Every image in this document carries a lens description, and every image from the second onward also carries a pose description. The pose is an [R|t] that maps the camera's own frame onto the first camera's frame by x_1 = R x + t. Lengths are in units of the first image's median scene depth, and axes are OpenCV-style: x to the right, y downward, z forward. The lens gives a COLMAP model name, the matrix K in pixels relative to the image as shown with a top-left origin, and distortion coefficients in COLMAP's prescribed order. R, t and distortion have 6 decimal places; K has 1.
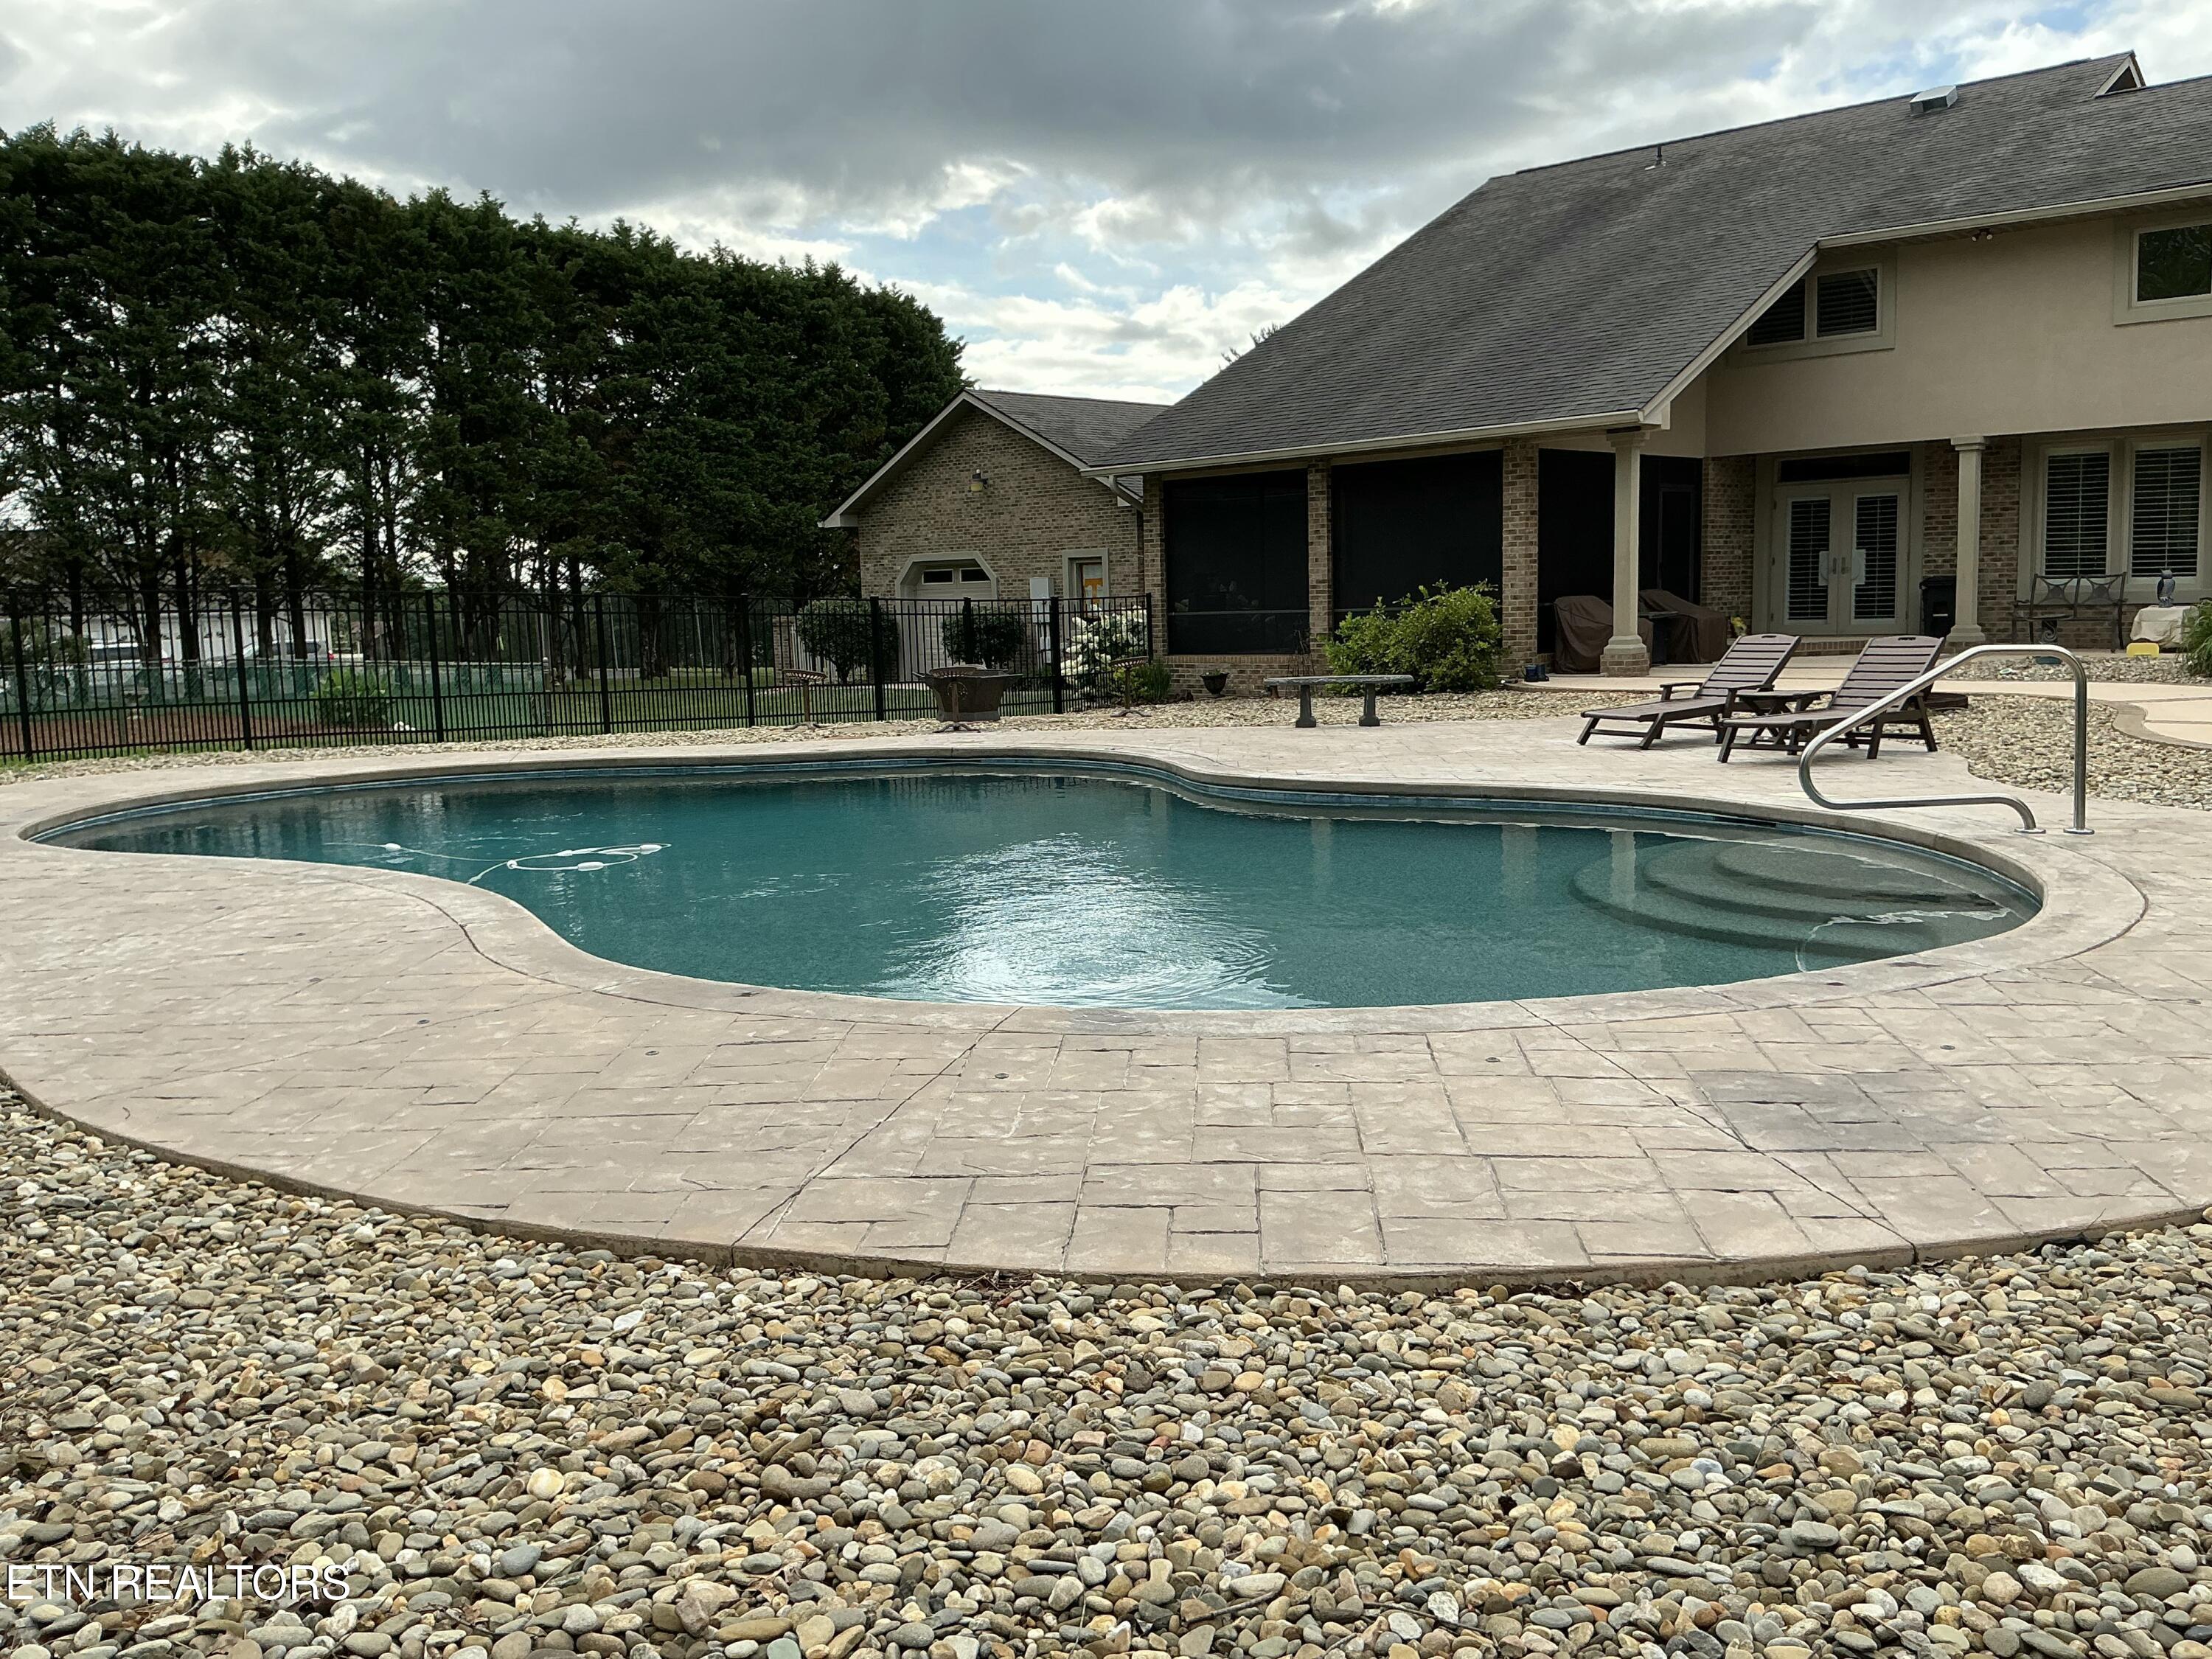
lens RADIAL K [[1817.9, 0, 1103.1], [0, 1817.9, 834.2], [0, 0, 1]] dist [0.022228, -0.026368]
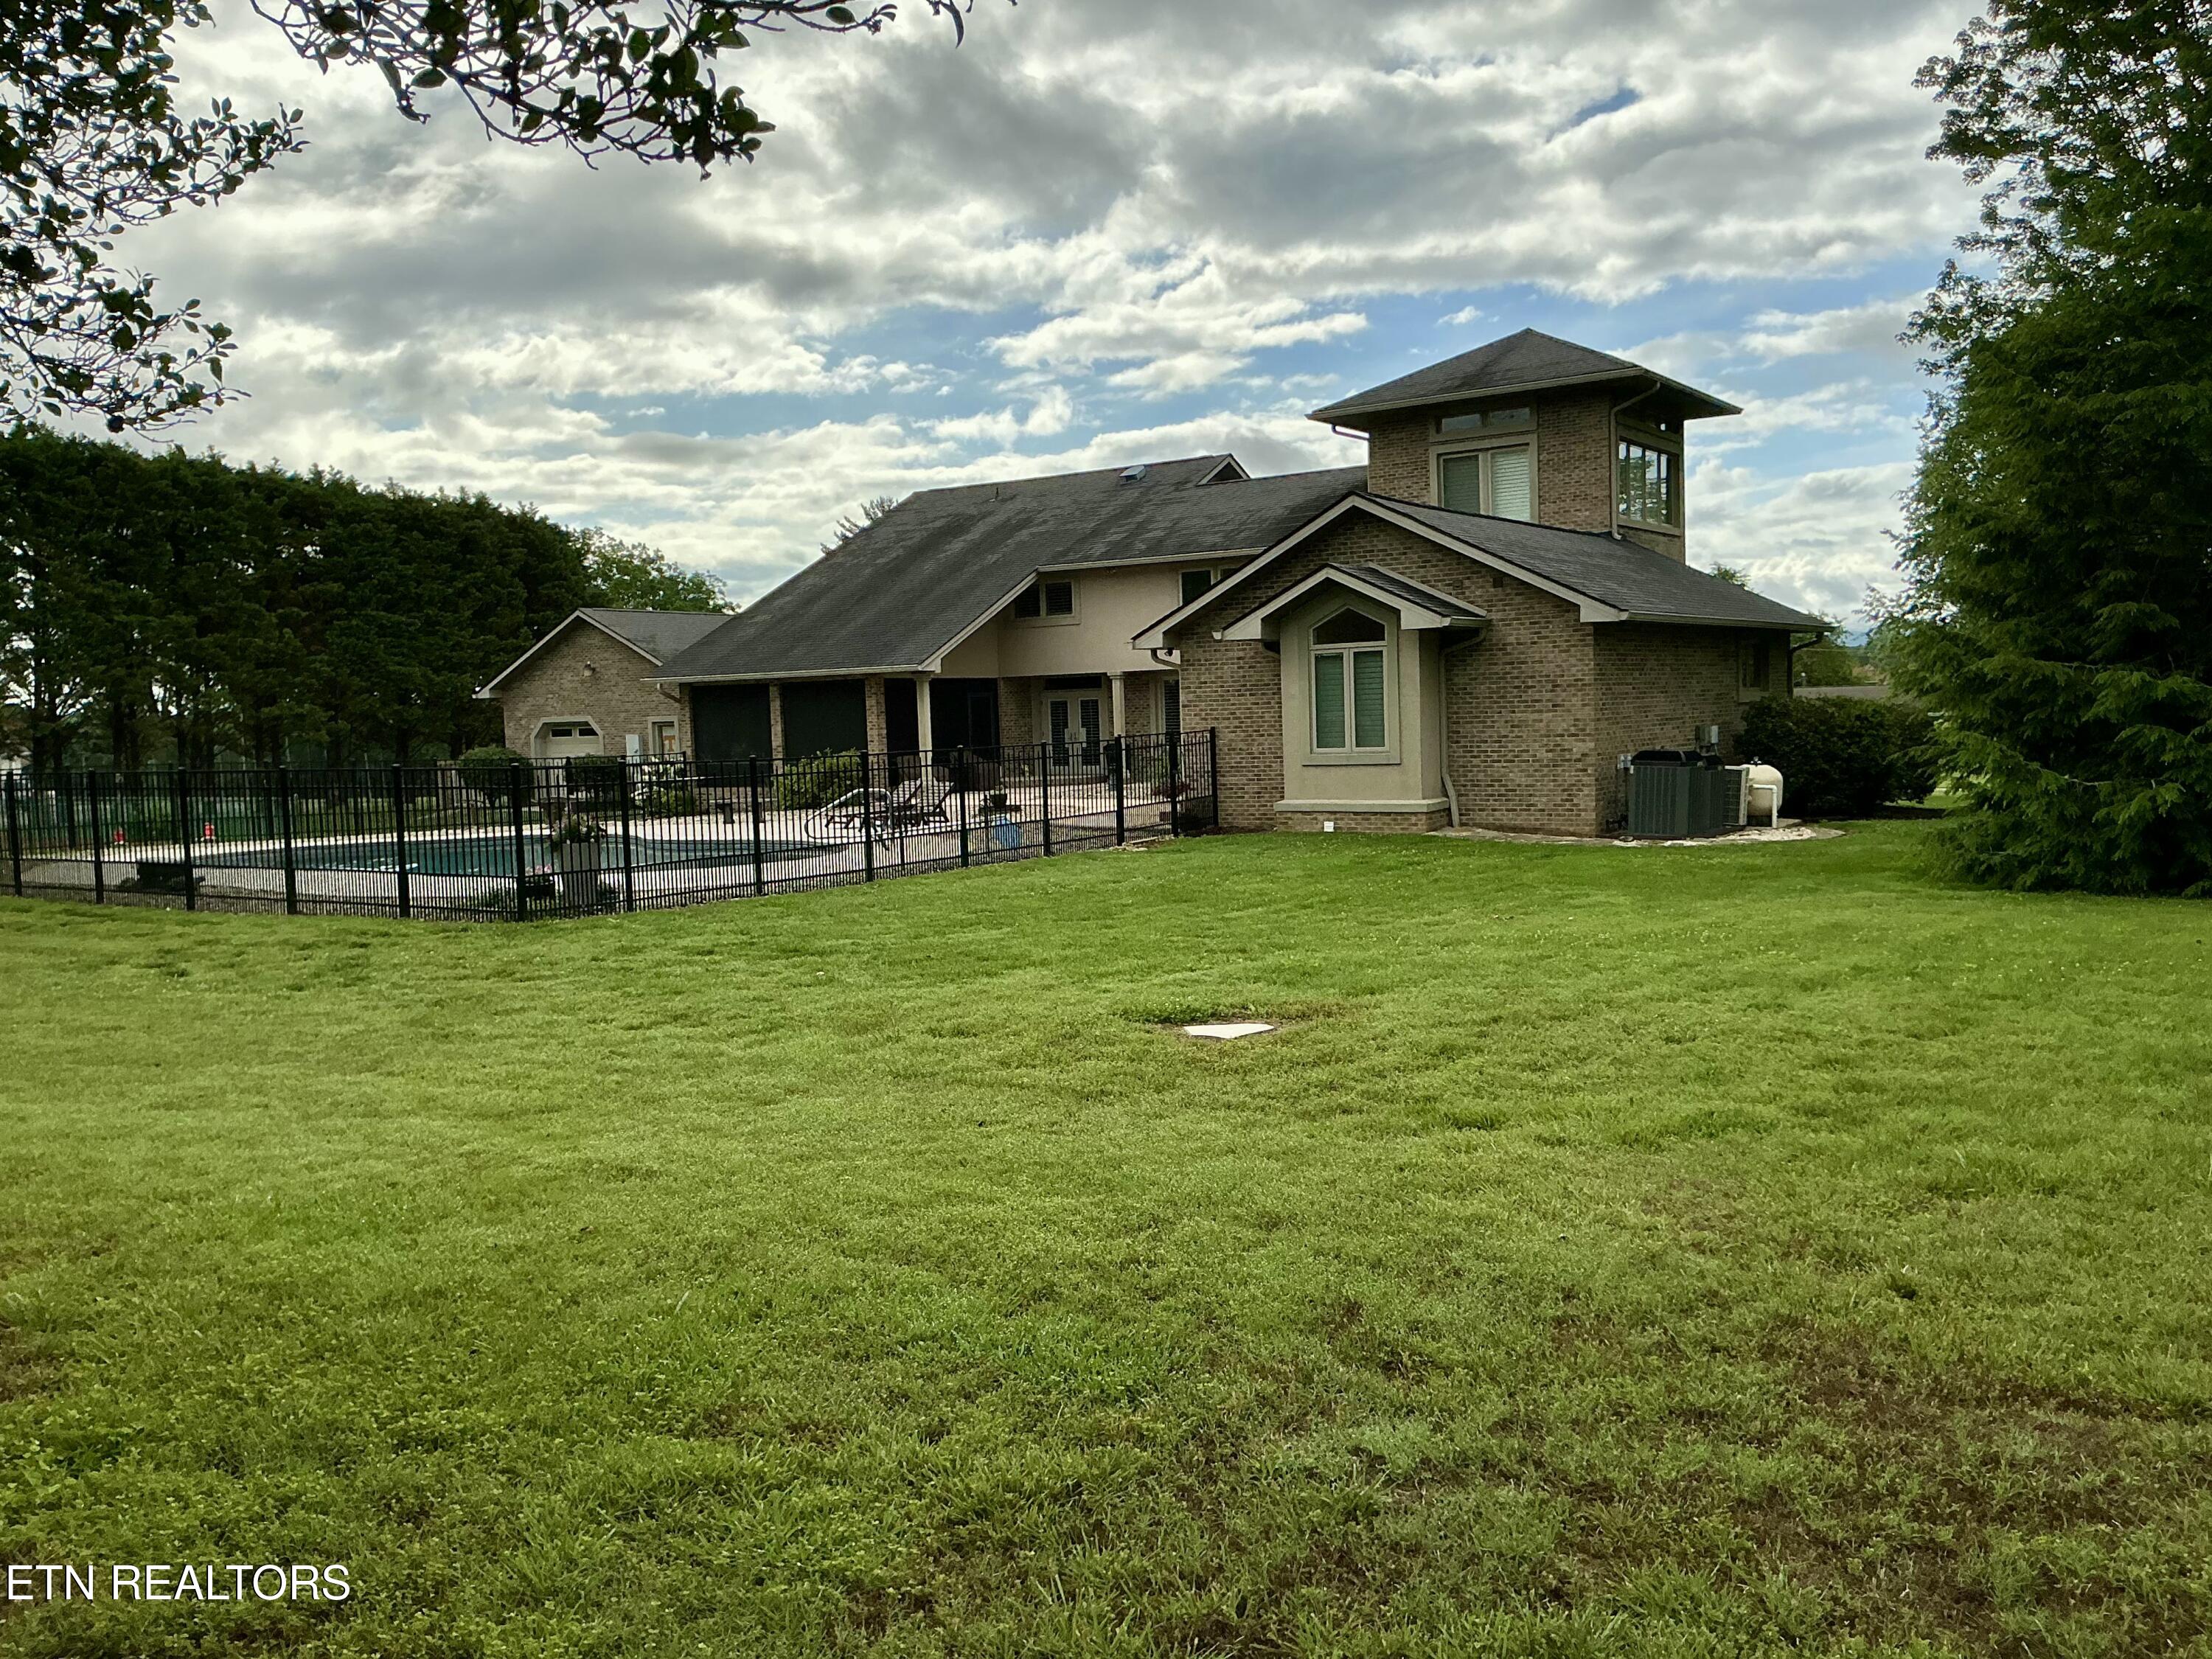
lens RADIAL K [[1817.9, 0, 1126.4], [0, 1817.9, 830.0], [0, 0, 1]] dist [0.022228, -0.026368]
pose [[0.980561, -0.012179, 0.195838, 0.069503], [0.026029, 0.997325, -0.068305, 0.048305], [-0.194483, 0.072075, 0.978254, -0.529715]]
